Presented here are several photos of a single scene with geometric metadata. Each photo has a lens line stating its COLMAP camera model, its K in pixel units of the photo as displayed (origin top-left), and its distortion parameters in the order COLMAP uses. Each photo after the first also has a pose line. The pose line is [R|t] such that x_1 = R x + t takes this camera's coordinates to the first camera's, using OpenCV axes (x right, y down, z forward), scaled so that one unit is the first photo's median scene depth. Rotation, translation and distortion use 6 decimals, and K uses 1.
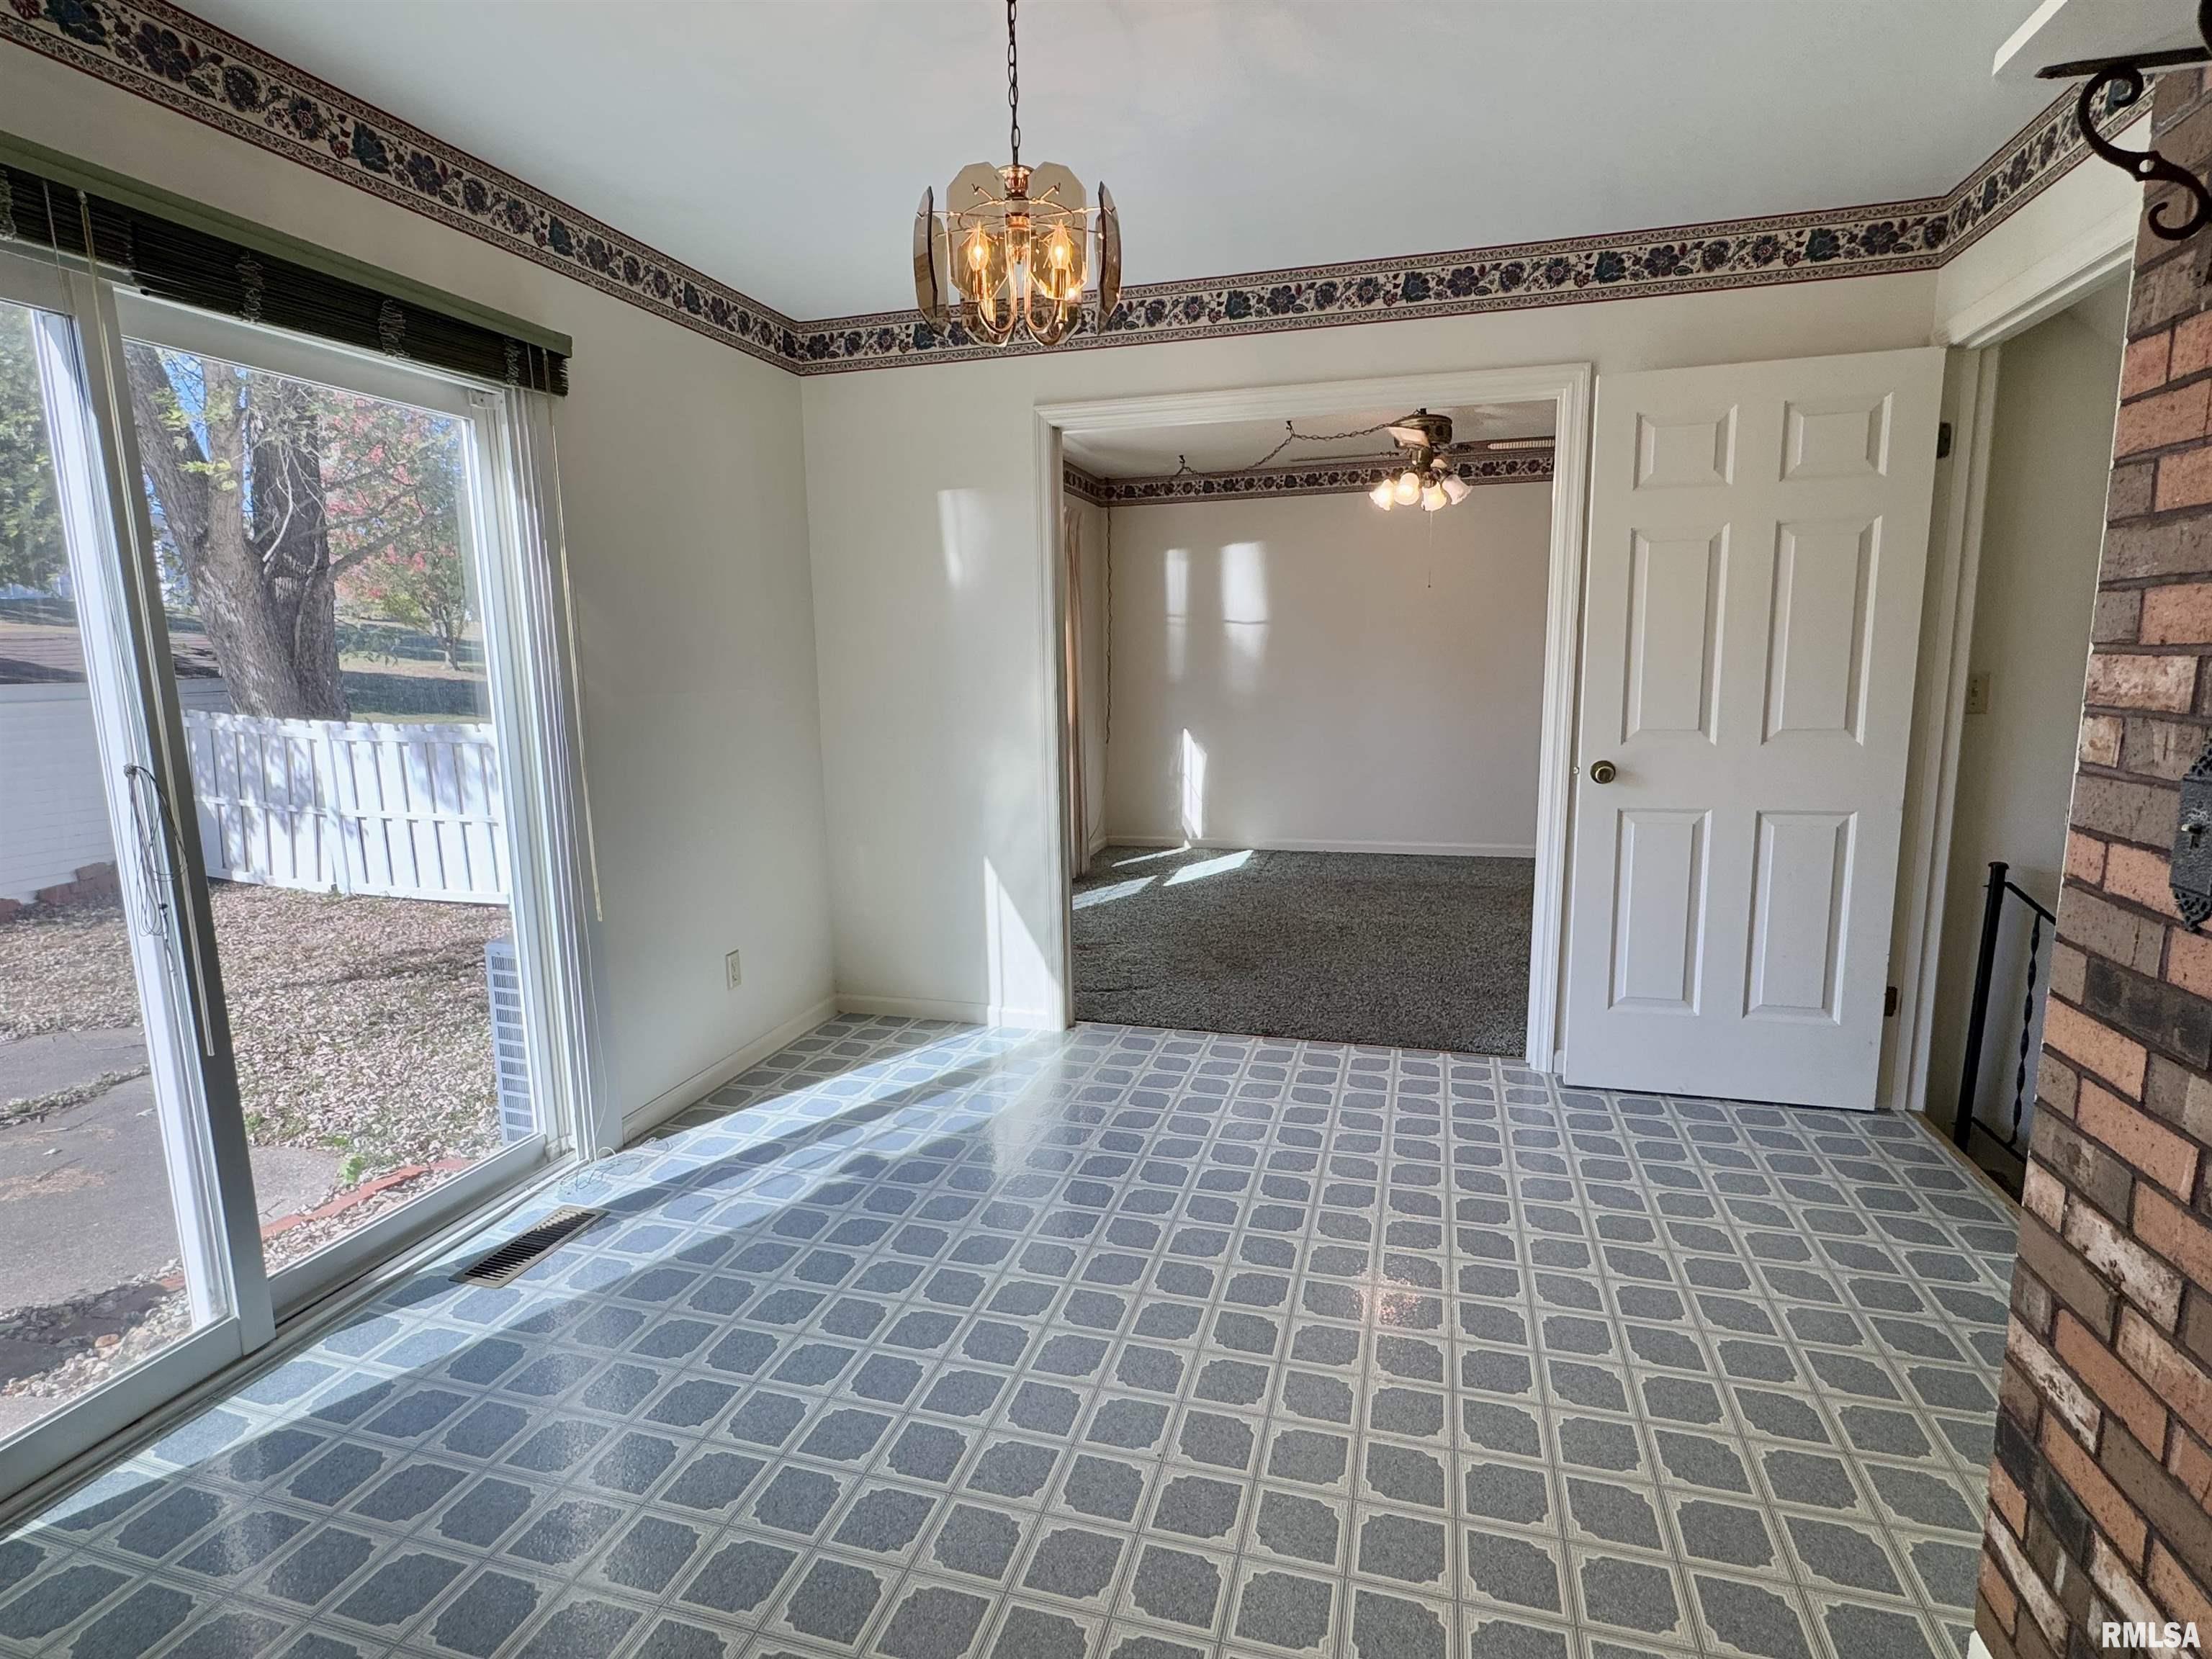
lens RADIAL K [[1112.1, 0, 1106.0], [0, 1112.1, 829.5], [0, 0, 1]] dist [0.000961, 0.000363]
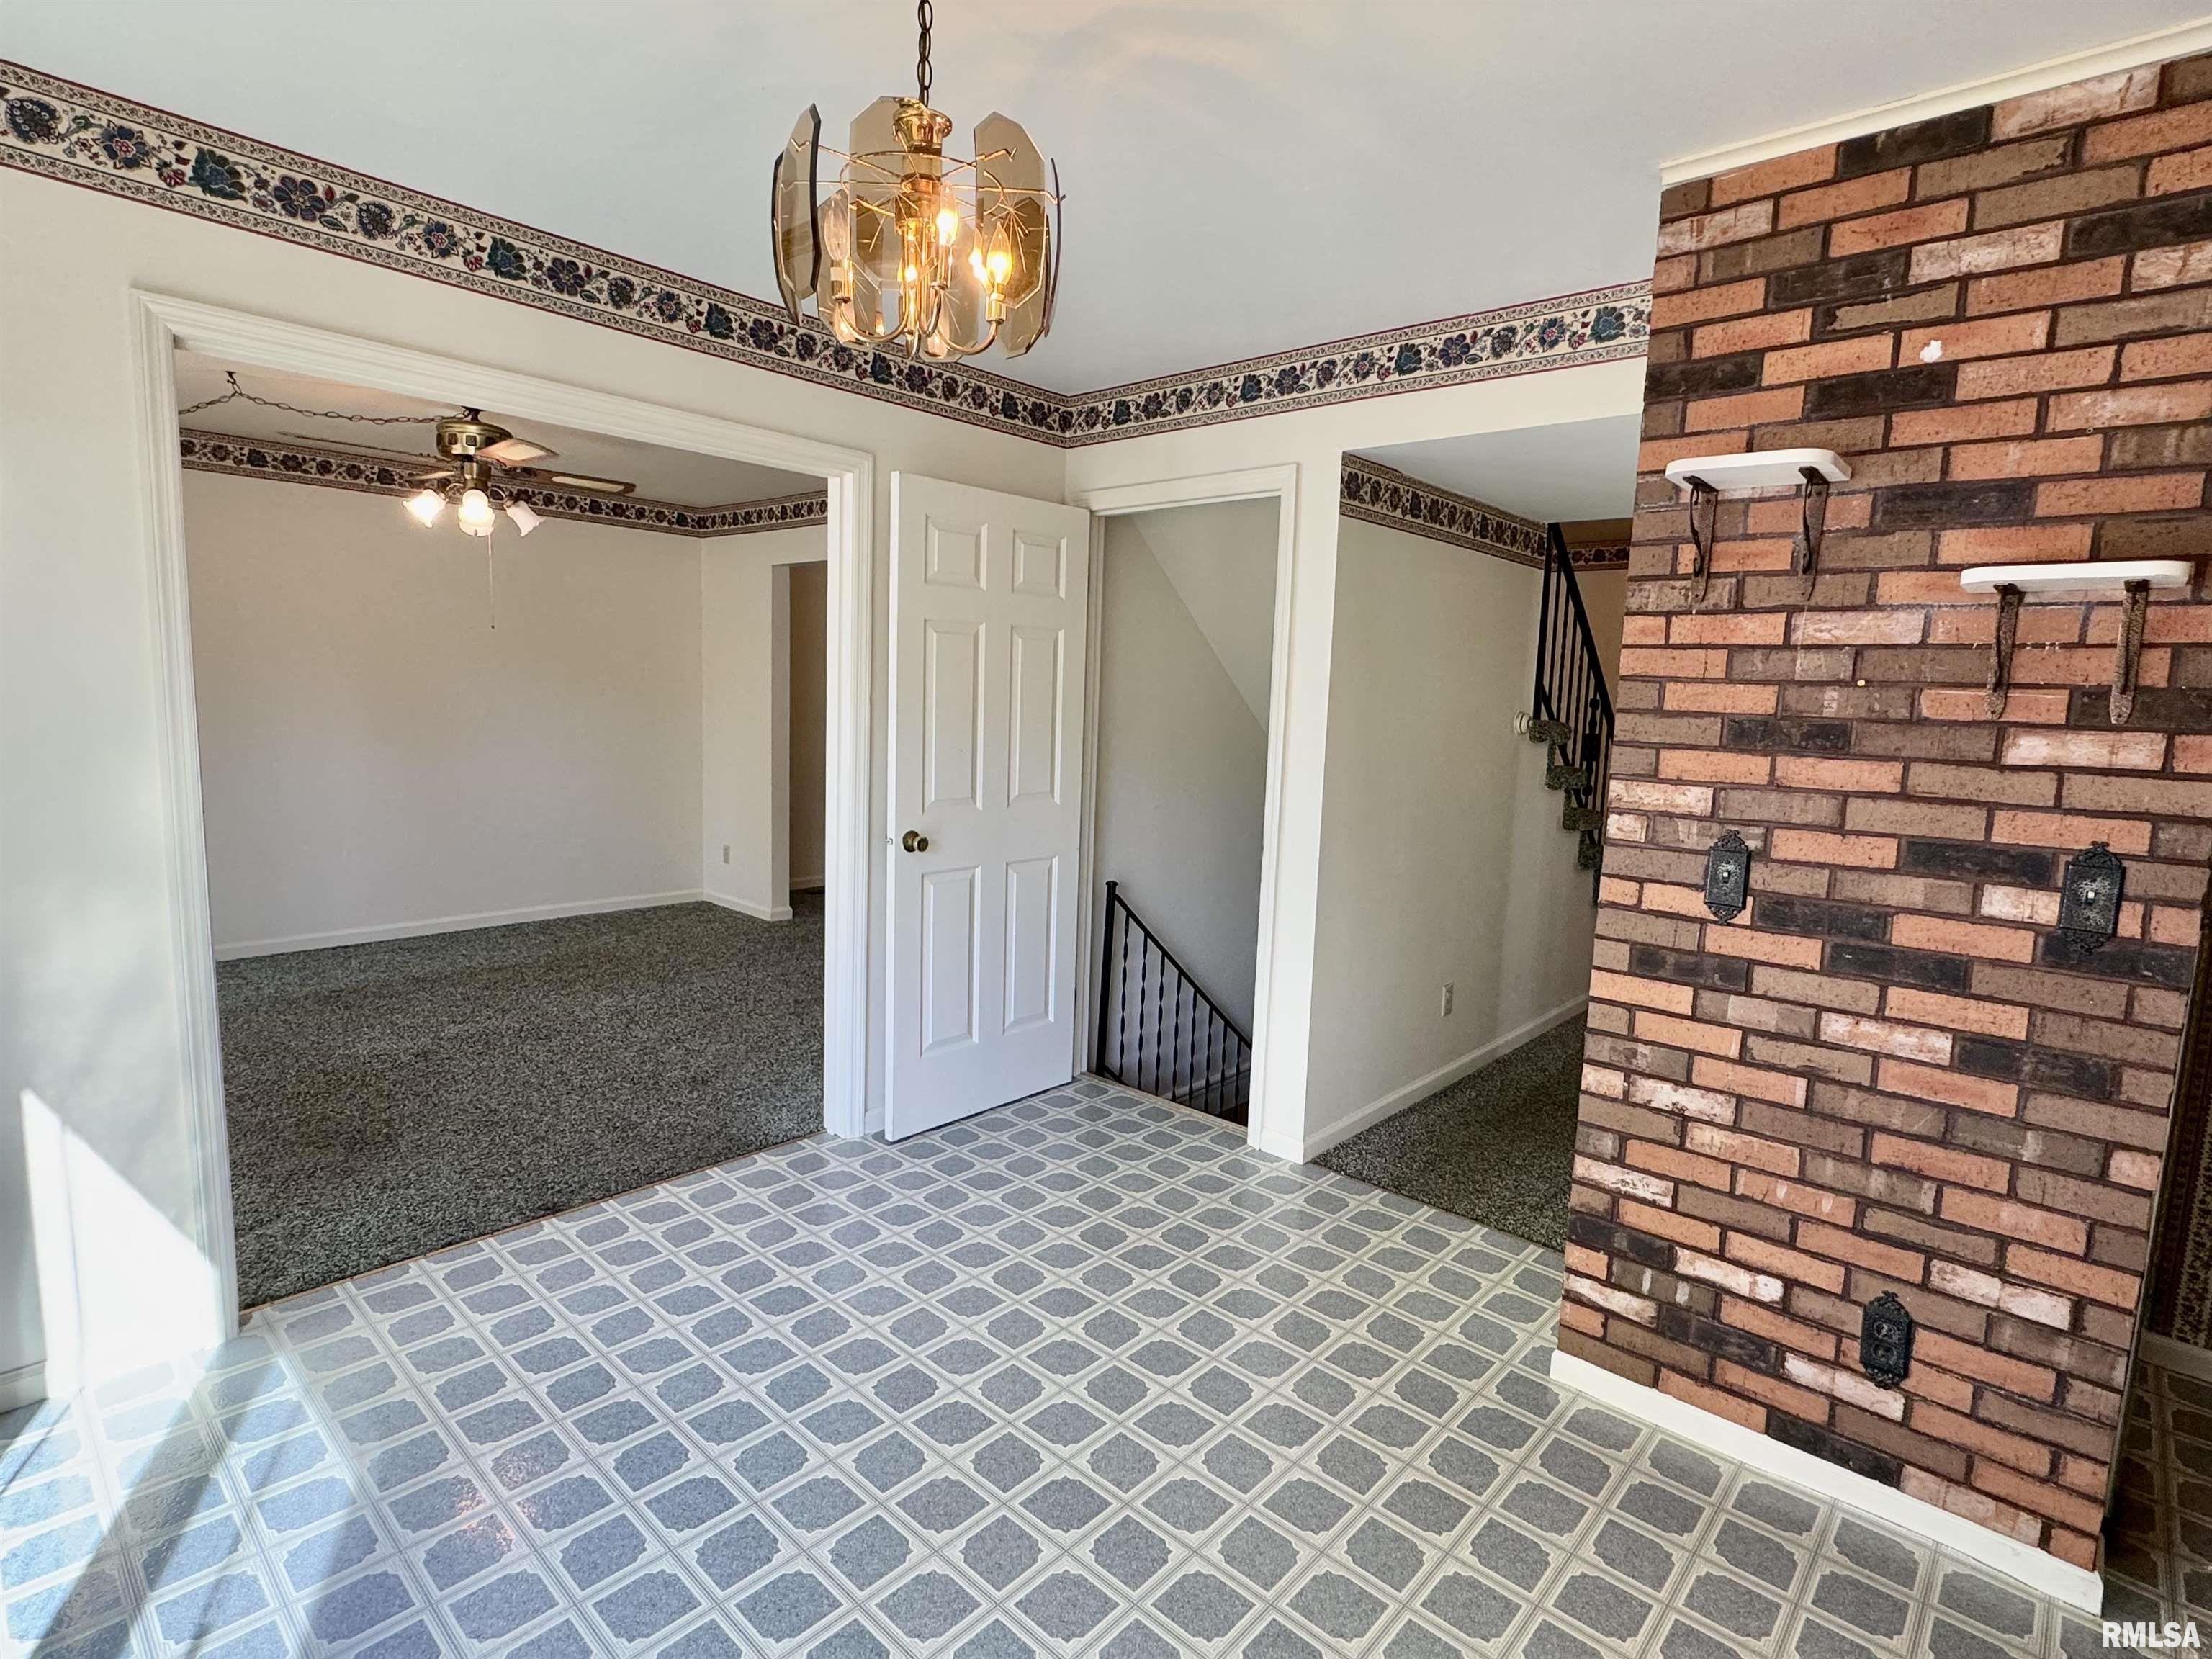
lens RADIAL K [[1112.1, 0, 1106.0], [0, 1112.1, 829.5], [0, 0, 1]] dist [0.000961, 0.000363]
pose [[0.438856, -0.077963, 0.895169, -0.443141], [0.094428, 0.994714, 0.040340, -0.090961], [-0.893582, 0.066826, 0.443898, 0.374370]]
